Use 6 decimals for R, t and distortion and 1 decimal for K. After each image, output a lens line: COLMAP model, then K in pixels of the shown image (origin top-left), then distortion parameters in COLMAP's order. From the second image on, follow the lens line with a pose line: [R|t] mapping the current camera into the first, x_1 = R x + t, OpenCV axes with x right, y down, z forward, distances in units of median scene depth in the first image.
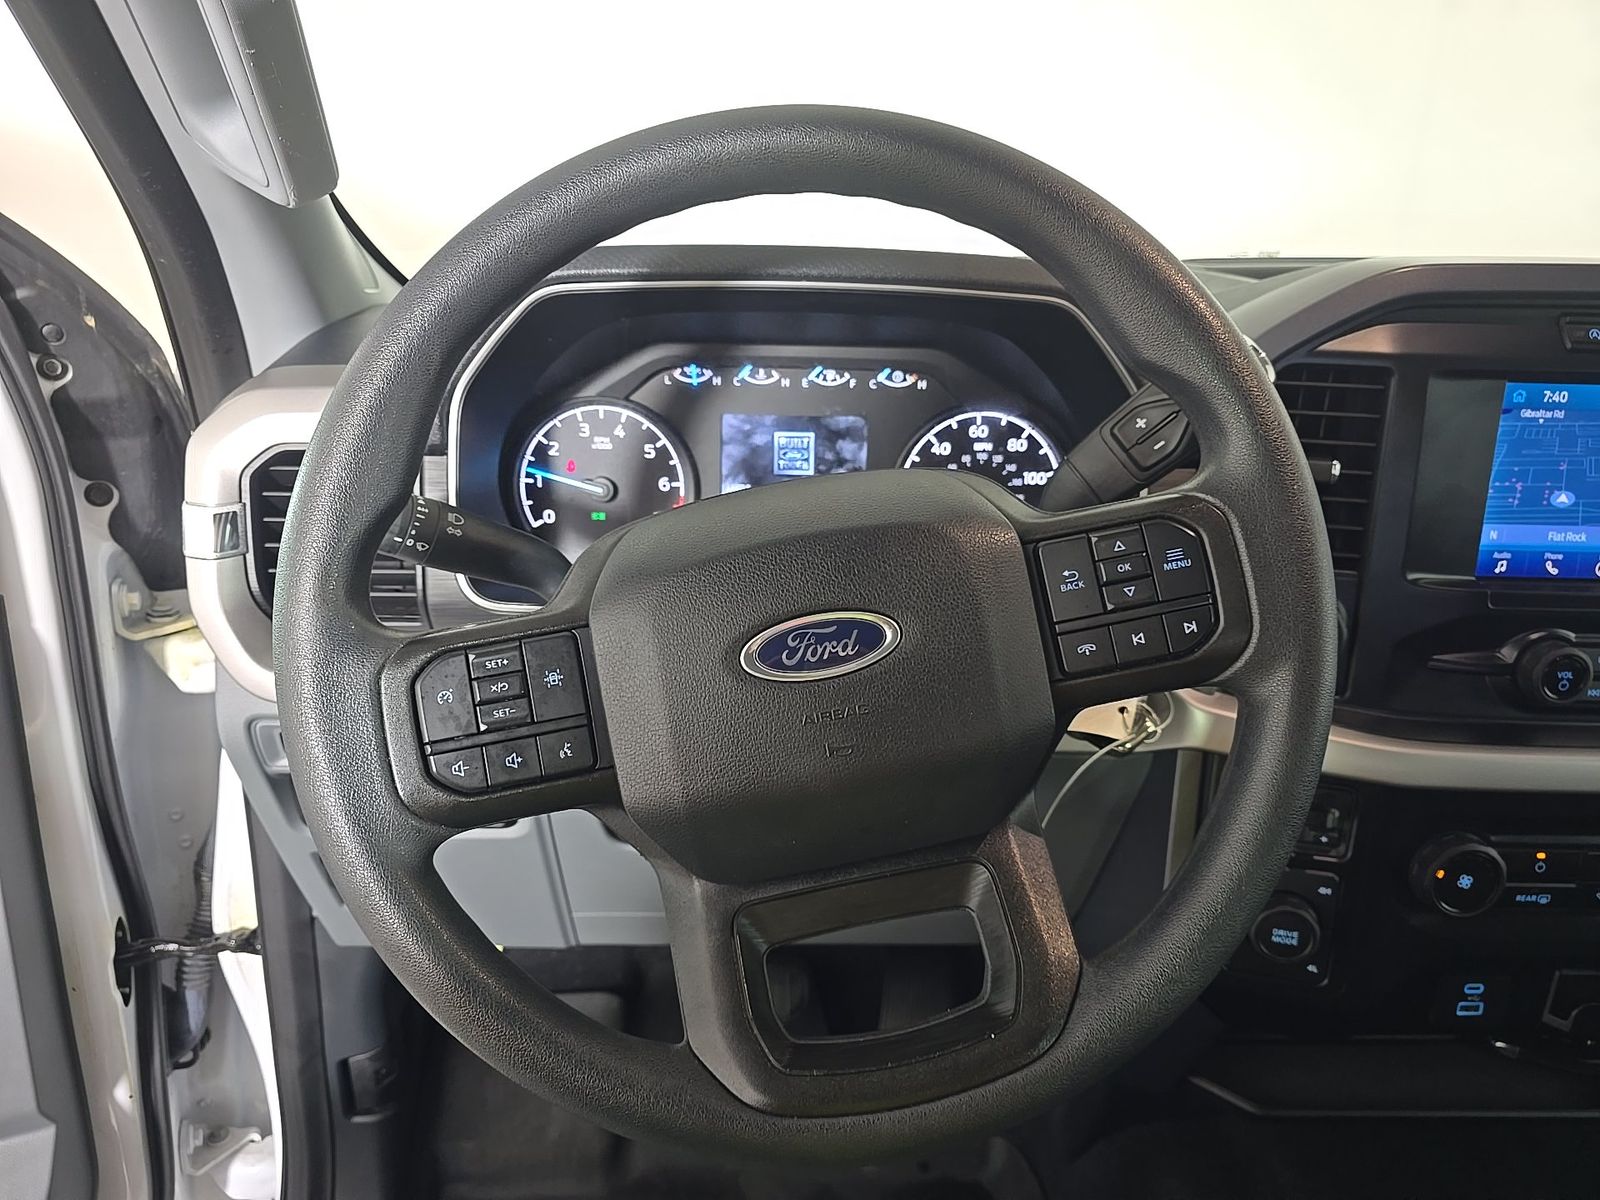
lens RADIAL K [[1082.1, 0, 784.1], [0, 1082.1, 604.1], [0, 0, 1]] dist [-0.007760, -0.020585]
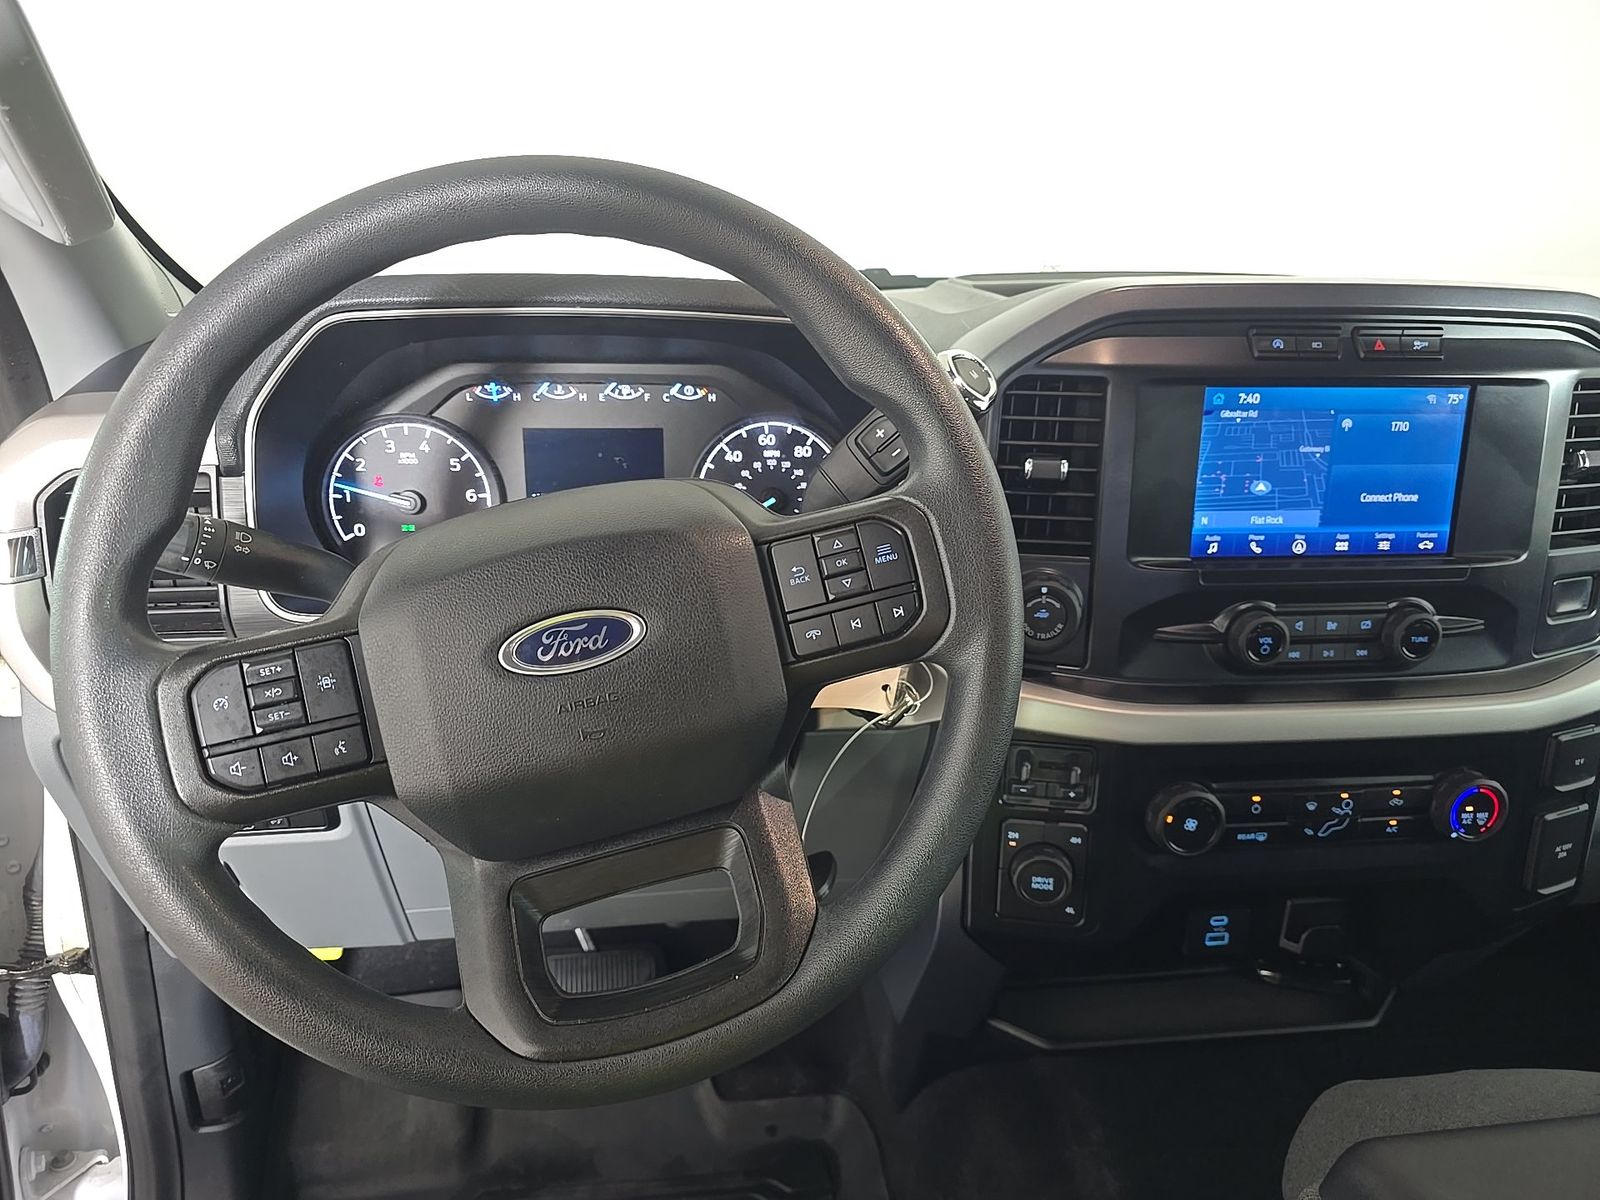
lens RADIAL K [[1082.1, 0, 800.5], [0, 1082.1, 606.0], [0, 0, 1]] dist [-0.007760, -0.020585]
pose [[0.992985, -0.039062, 0.111603, 0.091036], [0.038657, 0.999236, 0.005796, 0.002584], [-0.111745, -0.001441, 0.993736, -0.086354]]
